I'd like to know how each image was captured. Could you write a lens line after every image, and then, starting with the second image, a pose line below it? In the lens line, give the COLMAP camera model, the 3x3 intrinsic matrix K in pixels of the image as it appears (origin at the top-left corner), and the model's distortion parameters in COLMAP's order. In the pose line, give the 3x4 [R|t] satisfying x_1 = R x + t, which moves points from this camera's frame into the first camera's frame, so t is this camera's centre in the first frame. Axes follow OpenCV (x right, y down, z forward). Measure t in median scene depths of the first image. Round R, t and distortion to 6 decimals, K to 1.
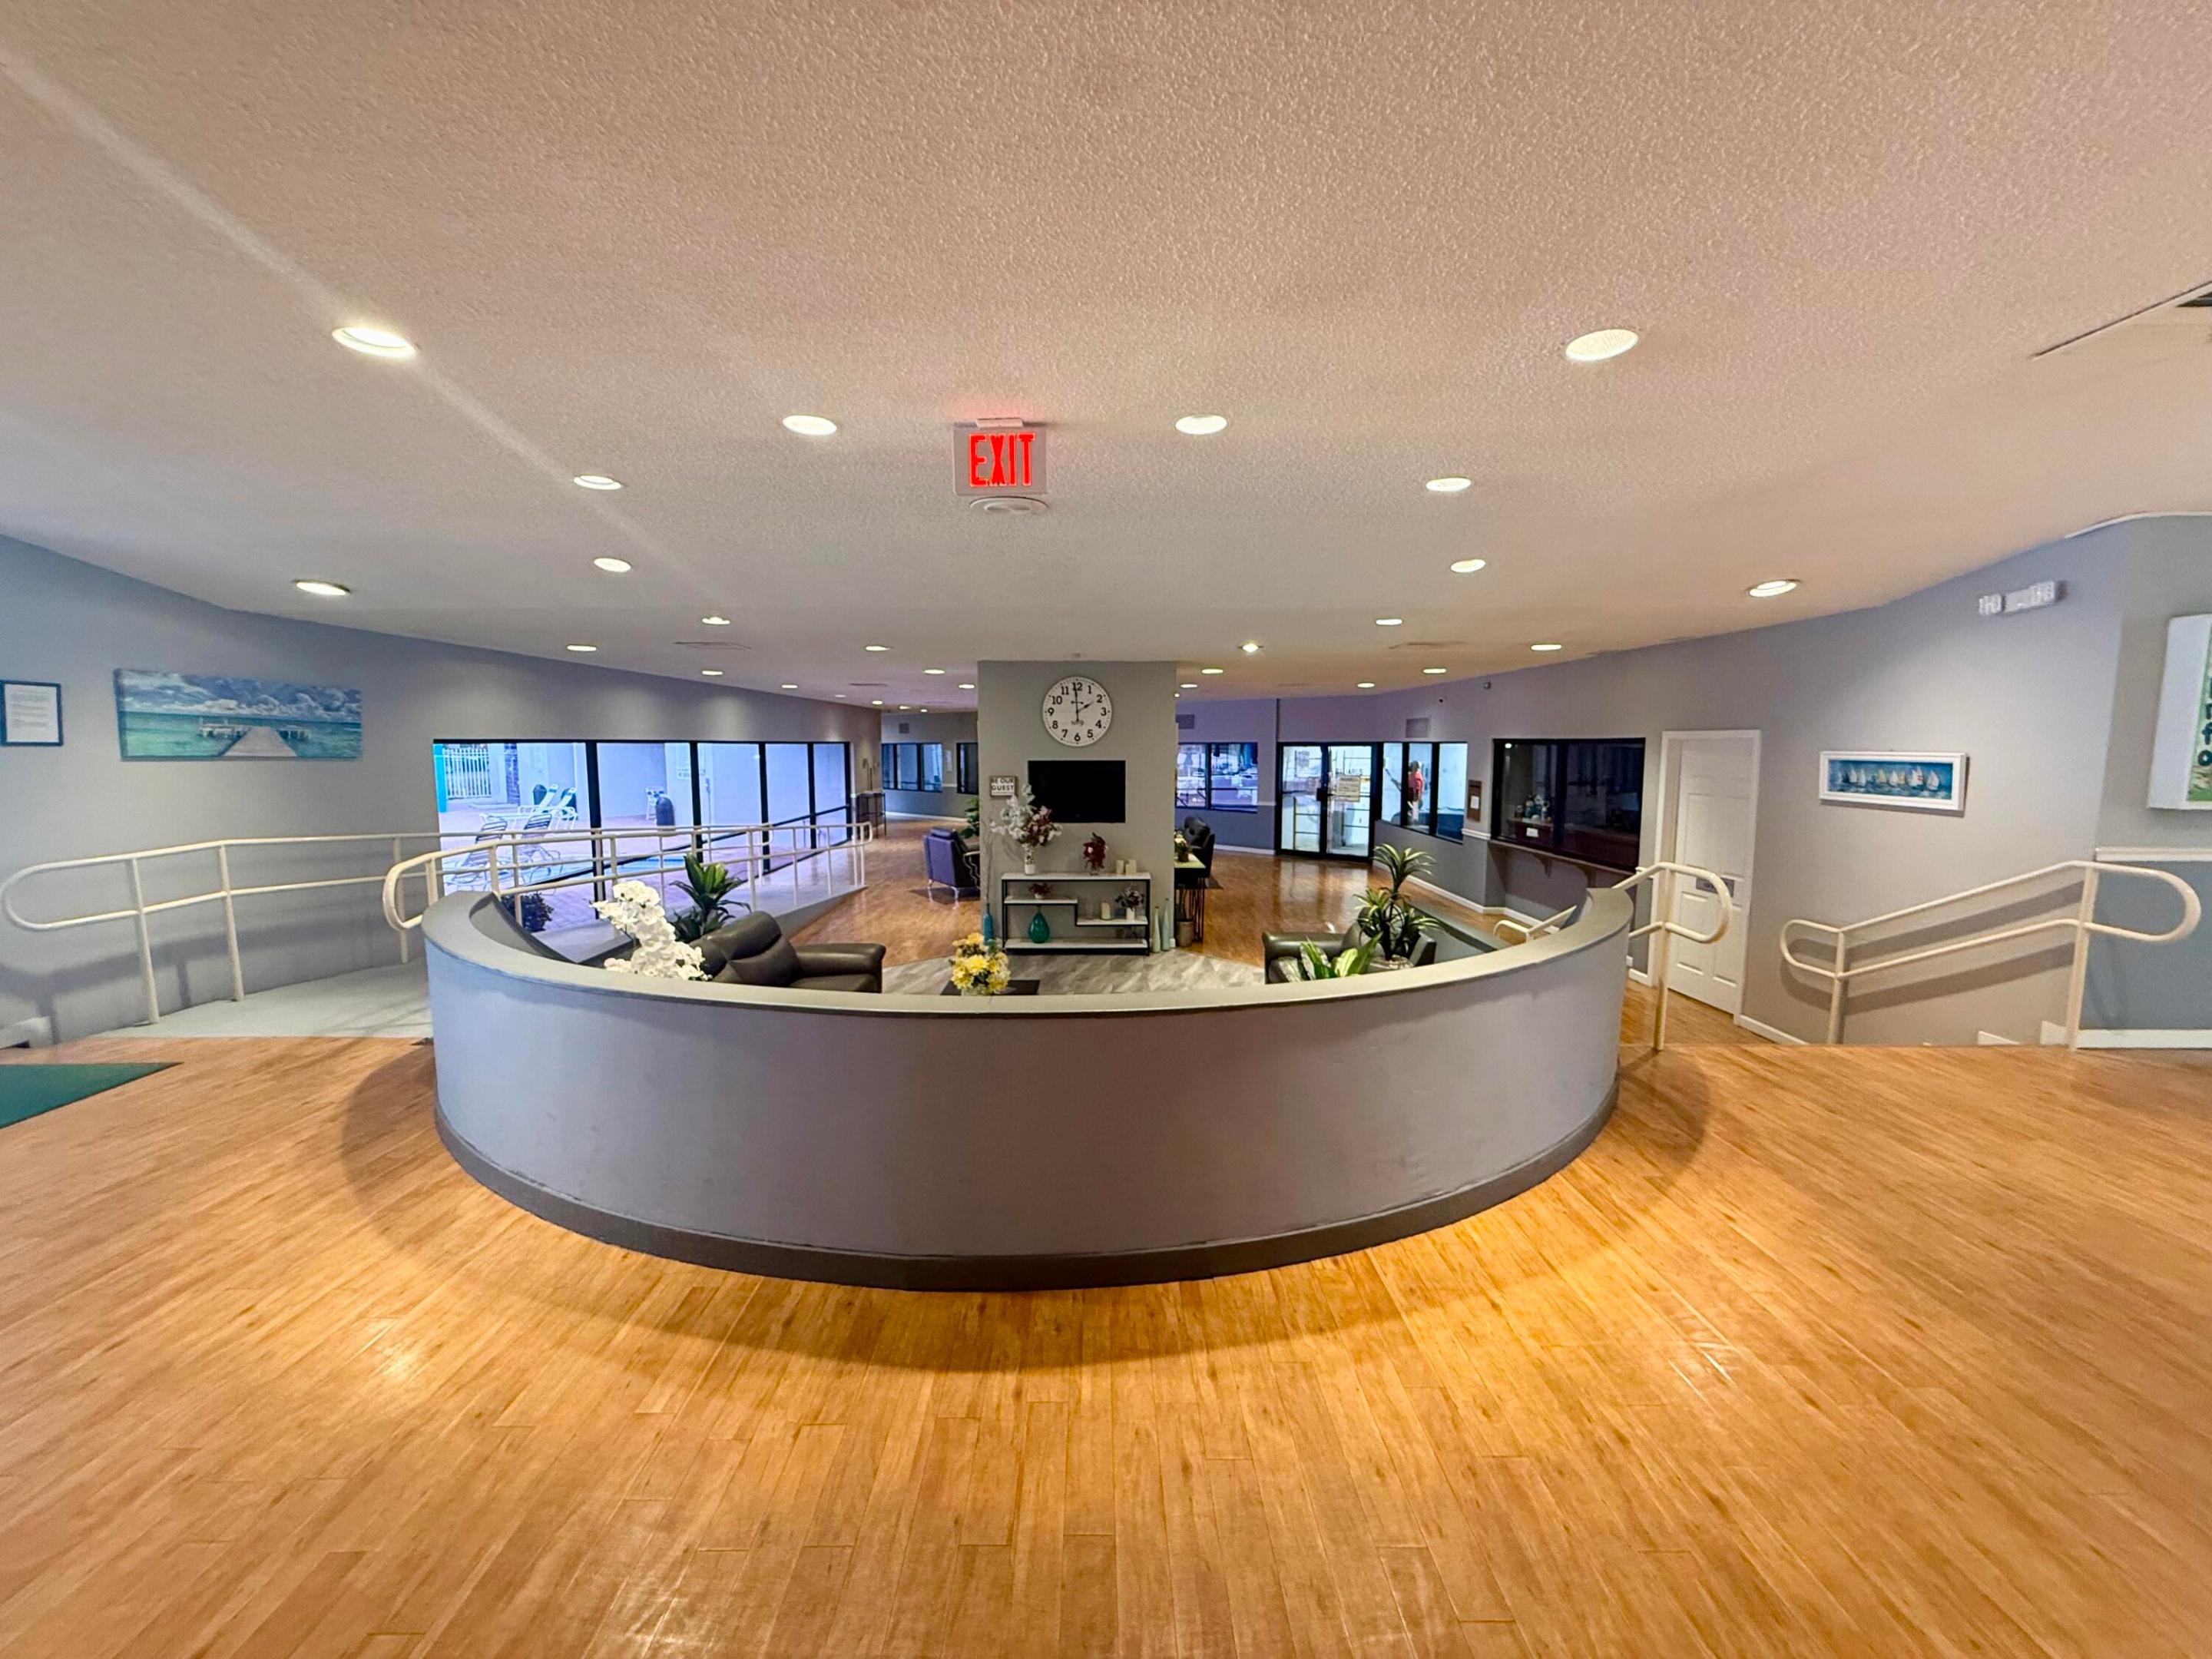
lens RADIAL K [[885.0, 0, 1105.1], [0, 885.0, 828.7], [0, 0, 1]] dist [0.000620, 0.000252]
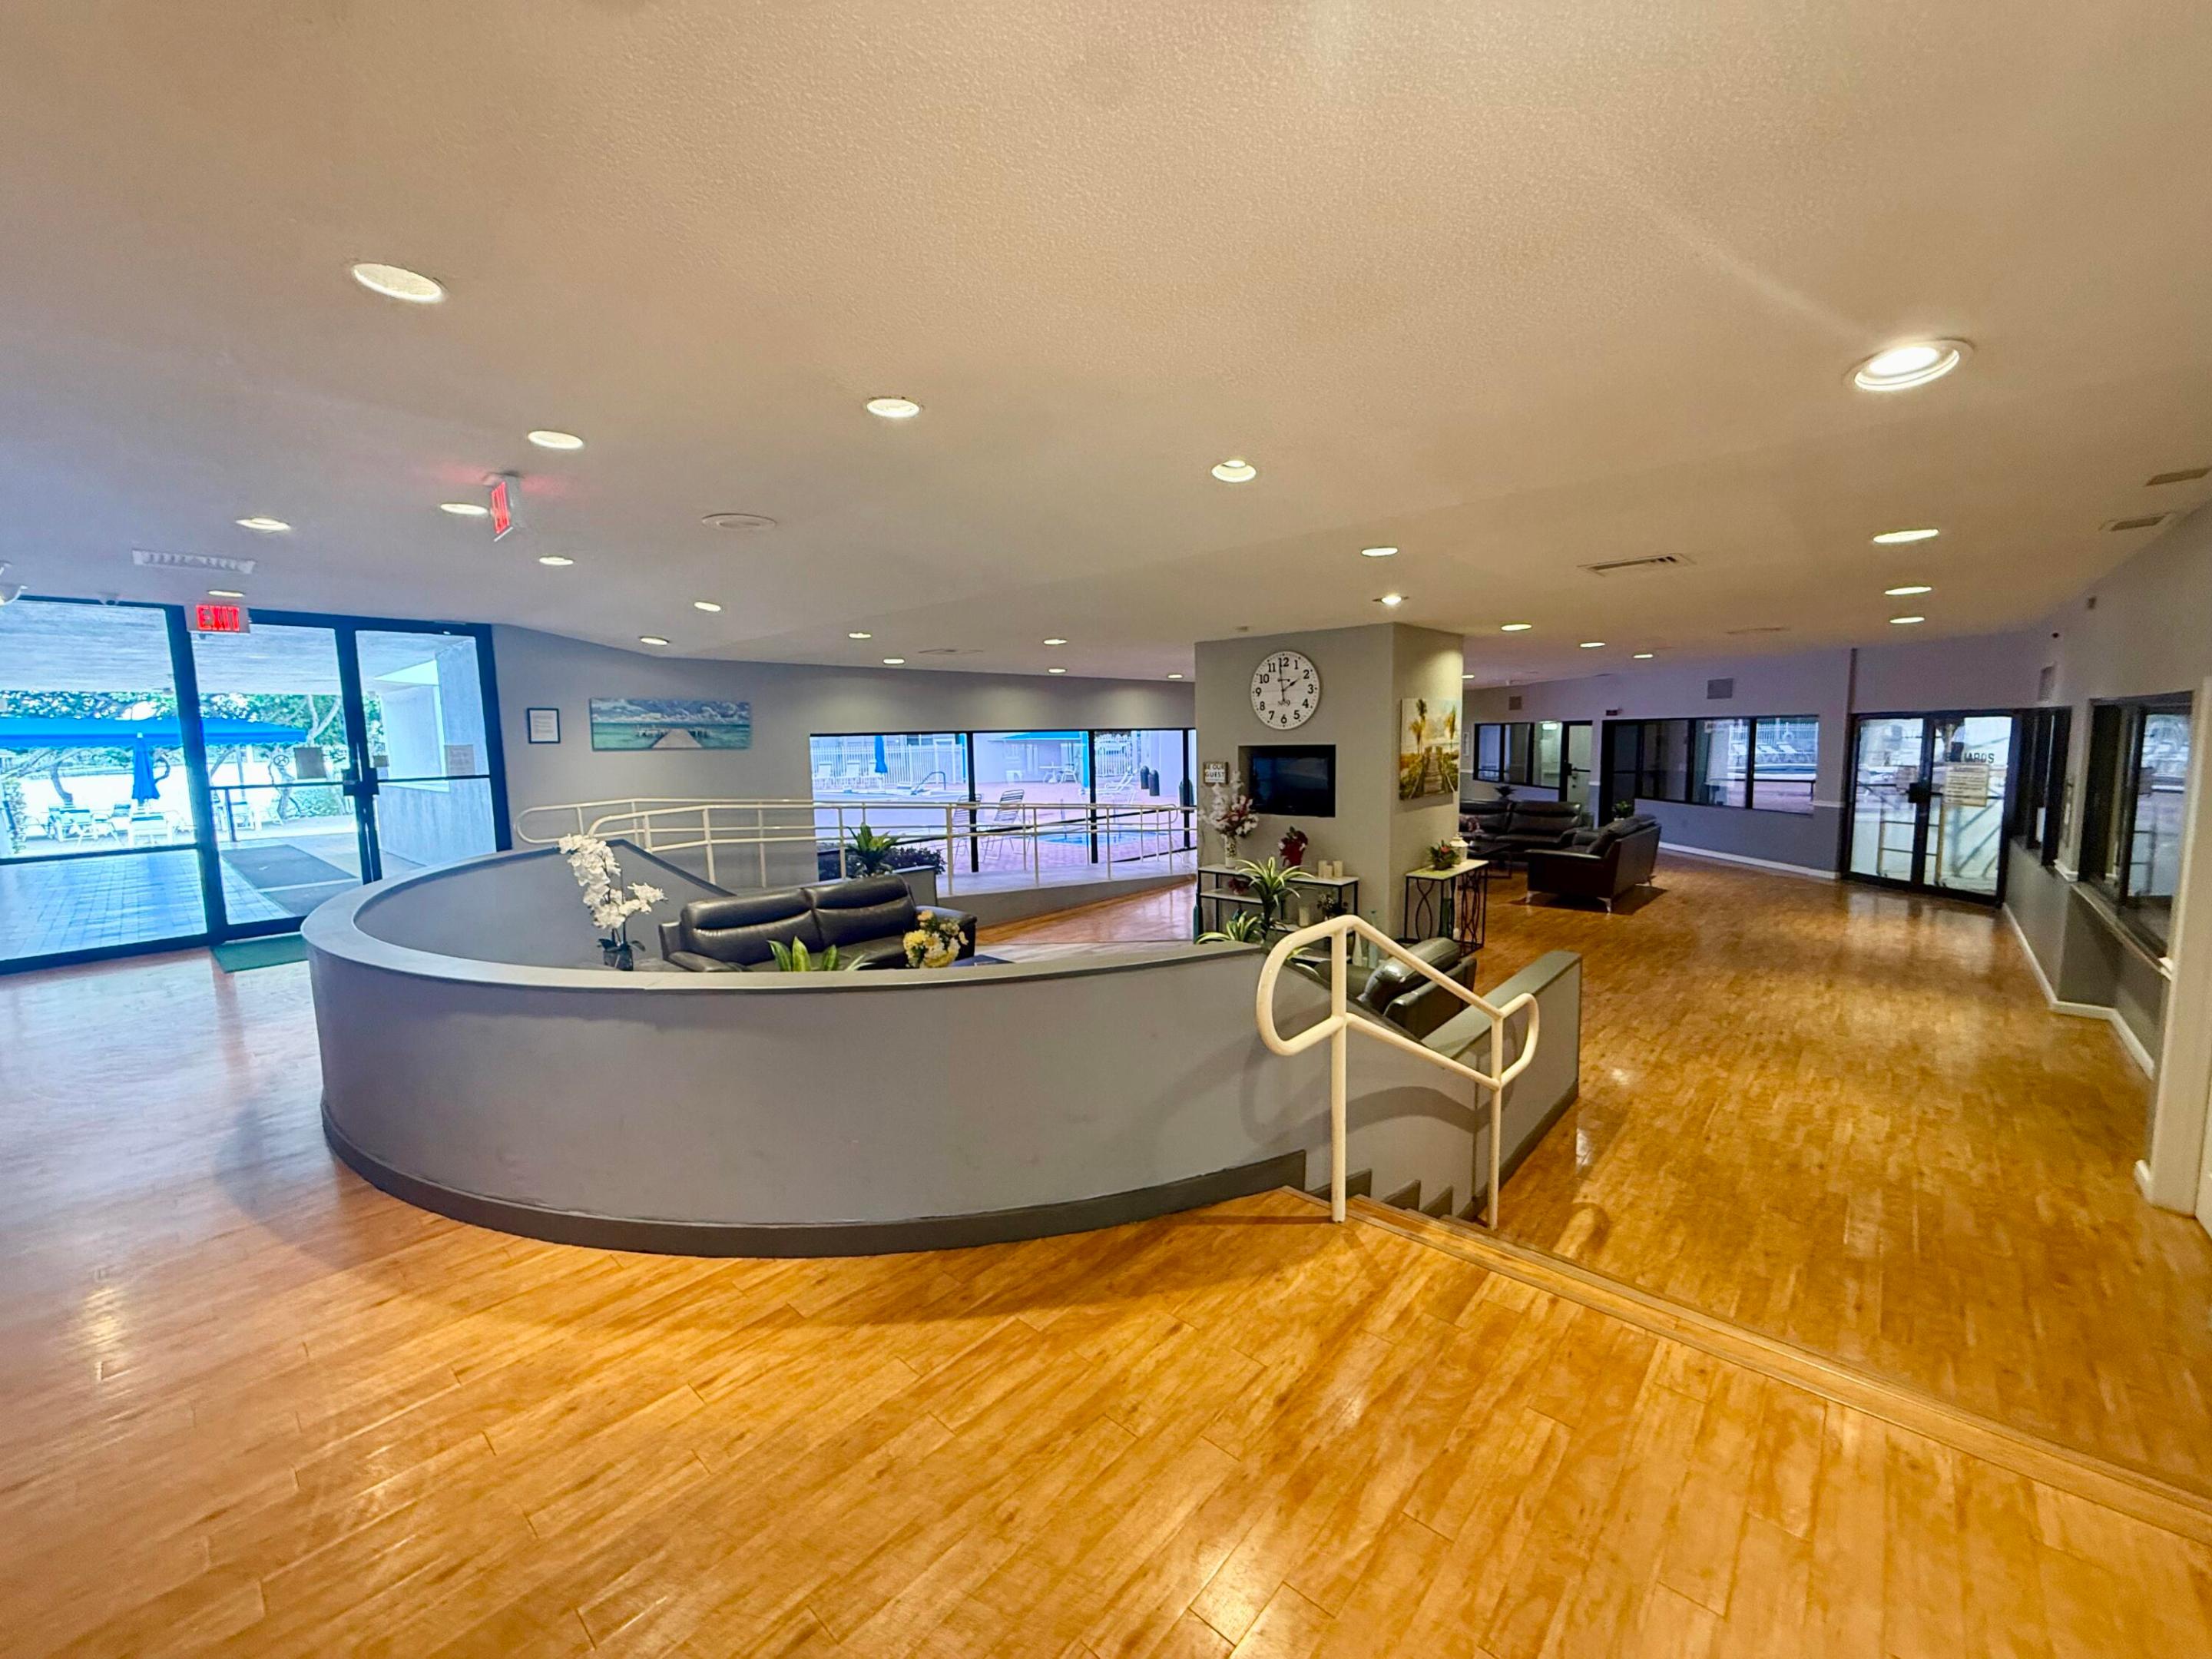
lens RADIAL K [[885.0, 0, 1101.2], [0, 885.0, 834.6], [0, 0, 1]] dist [0.000620, 0.000252]
pose [[0.732648, 0.061147, -0.677856, 0.663197], [-0.044276, 0.998128, 0.042183, -0.024598], [0.679166, -0.000892, 0.733984, 0.325804]]
